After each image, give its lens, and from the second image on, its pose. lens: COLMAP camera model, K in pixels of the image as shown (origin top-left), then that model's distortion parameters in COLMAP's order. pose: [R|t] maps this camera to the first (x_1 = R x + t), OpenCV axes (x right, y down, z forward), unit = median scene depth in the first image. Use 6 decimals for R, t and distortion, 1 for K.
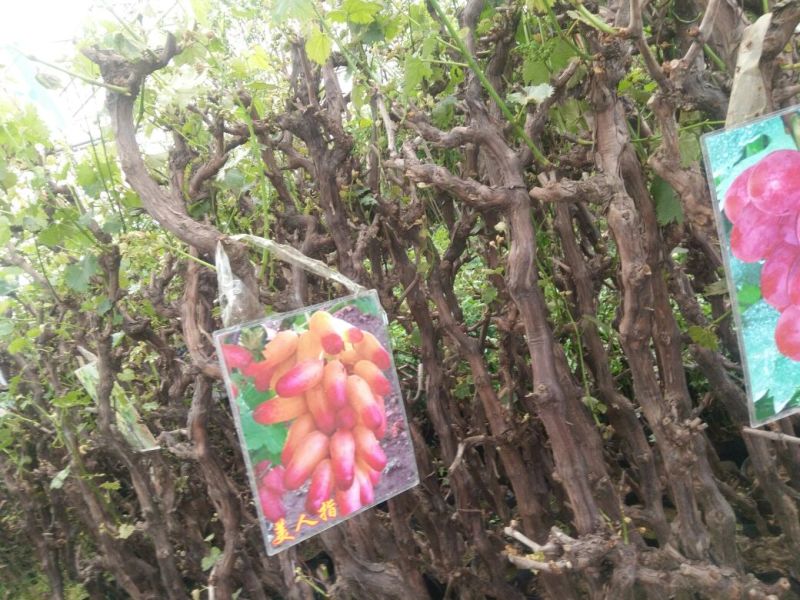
lens RADIAL K [[642.5, 0, 414.8], [0, 642.5, 296.4], [0, 0, 1]] dist [0.069508, -0.096594]
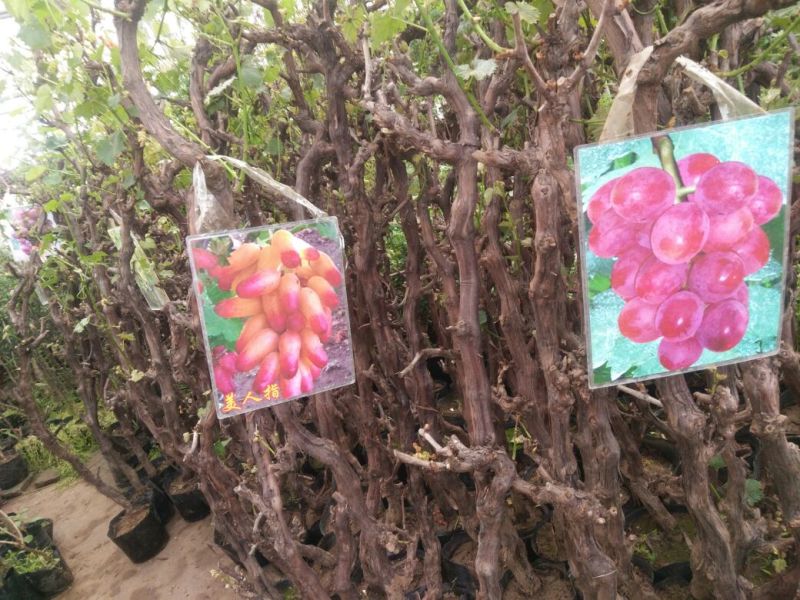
lens RADIAL K [[642.5, 0, 412.2], [0, 642.5, 303.5], [0, 0, 1]] dist [0.069508, -0.096594]
pose [[0.985479, 0.157405, -0.063681, 0.177692], [-0.143275, 0.972116, 0.185639, -0.096879], [0.091126, -0.173820, 0.980552, -0.144831]]
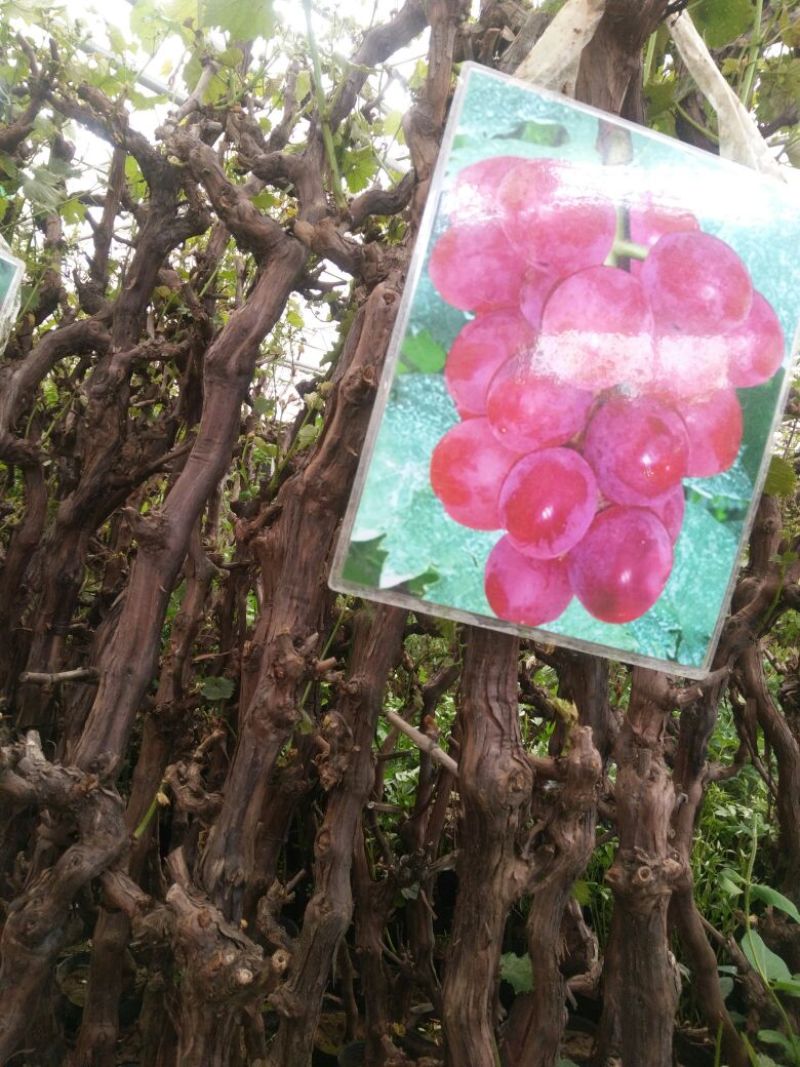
lens RADIAL K [[856.9, 0, 398.4], [0, 856.9, 533.4], [0, 0, 1]] dist [0.069508, -0.096594]
pose [[0.858238, 0.513071, -0.013640, 0.409749], [-0.503688, 0.836841, -0.214466, 0.214392], [-0.098622, 0.190933, 0.976636, 0.199859]]
